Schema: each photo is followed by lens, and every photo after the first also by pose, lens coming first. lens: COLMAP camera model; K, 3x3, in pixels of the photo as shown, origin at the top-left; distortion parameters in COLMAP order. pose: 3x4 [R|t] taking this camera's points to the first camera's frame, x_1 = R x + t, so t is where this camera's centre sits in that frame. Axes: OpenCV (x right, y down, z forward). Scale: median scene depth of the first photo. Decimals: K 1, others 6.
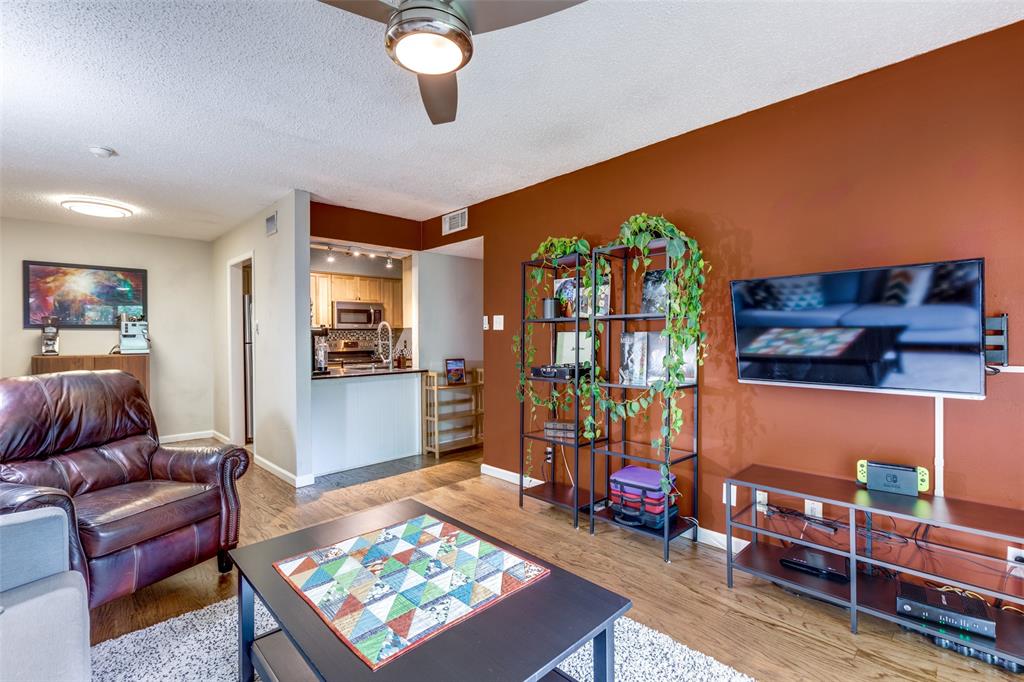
lens RADIAL K [[466.4, 0, 512.0], [0, 466.4, 341.0], [0, 0, 1]] dist [-0.000073, 0.000040]
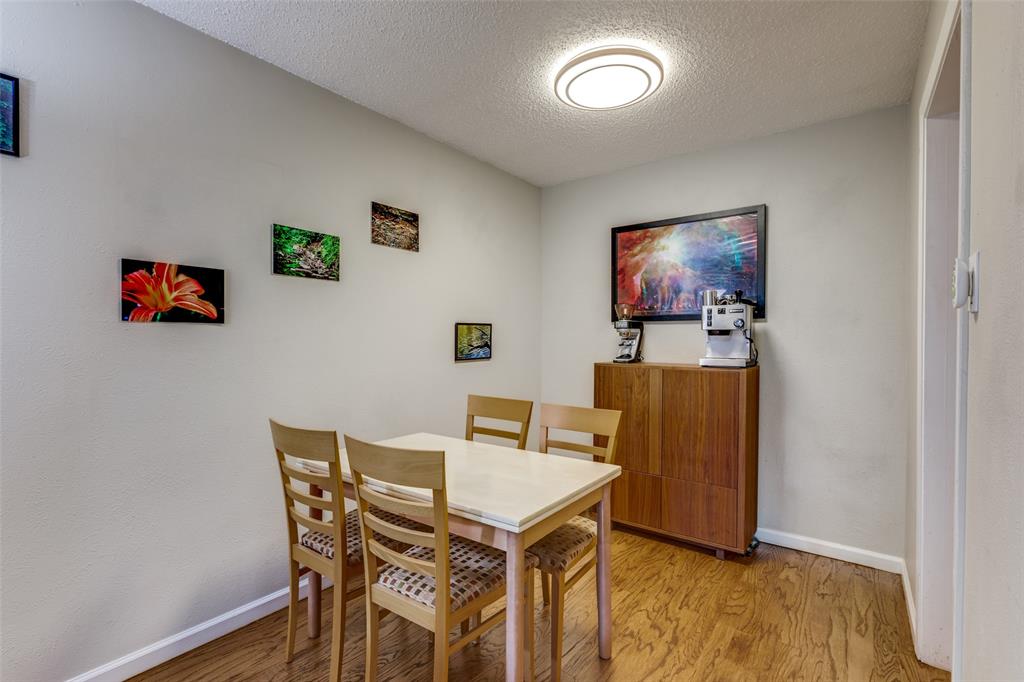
lens RADIAL K [[466.4, 0, 512.0], [0, 466.4, 341.0], [0, 0, 1]] dist [-0.000073, 0.000040]
pose [[0.162045, 0.007451, -0.986755, -0.347484], [-0.016243, 0.999856, 0.004883, -0.000669], [0.986650, 0.015237, 0.162143, 0.698065]]
